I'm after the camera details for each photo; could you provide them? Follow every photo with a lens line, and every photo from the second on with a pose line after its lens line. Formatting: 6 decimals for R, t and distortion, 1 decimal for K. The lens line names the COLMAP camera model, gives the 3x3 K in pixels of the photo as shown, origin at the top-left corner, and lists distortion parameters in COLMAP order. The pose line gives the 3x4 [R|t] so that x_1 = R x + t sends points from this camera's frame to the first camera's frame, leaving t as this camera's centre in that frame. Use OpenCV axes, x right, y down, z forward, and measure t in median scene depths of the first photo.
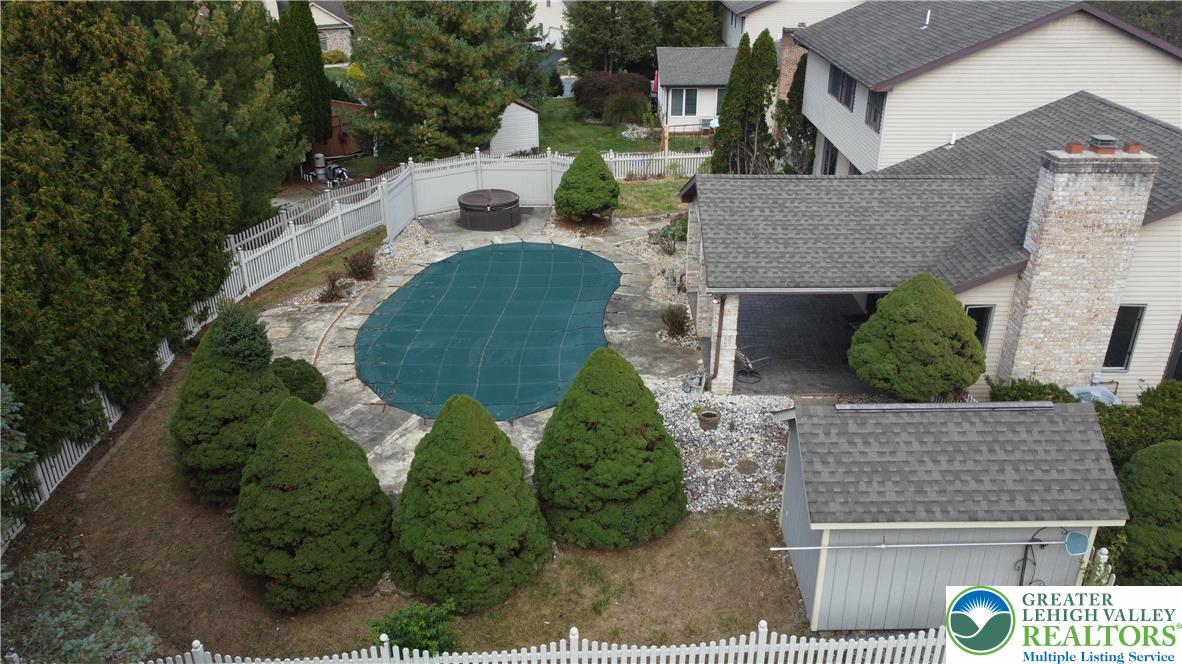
lens RADIAL K [[901.6, 0, 599.0], [0, 901.6, 332.8], [0, 0, 1]] dist [0.002484, -0.007952]
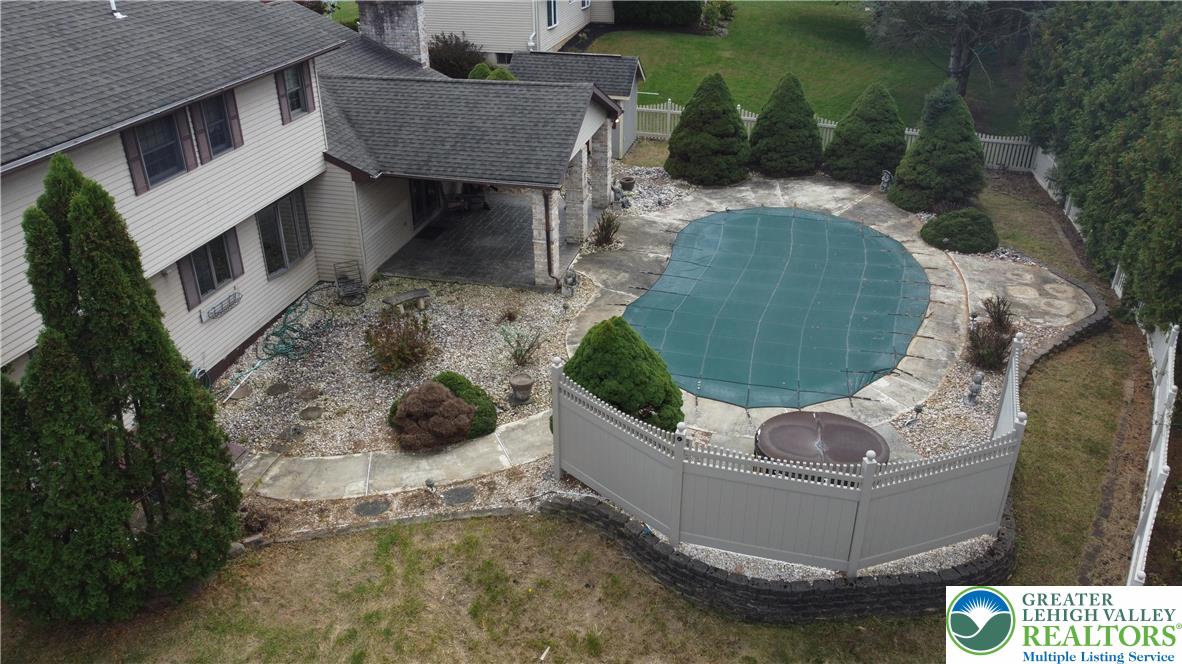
lens RADIAL K [[901.6, 0, 588.7], [0, 901.6, 329.8], [0, 0, 1]] dist [0.002484, -0.007952]
pose [[-0.969243, -0.105824, 0.222194, -0.139207], [0.115178, 0.602813, 0.789525, -0.763031], [-0.217492, 0.790833, -0.572084, 1.677163]]
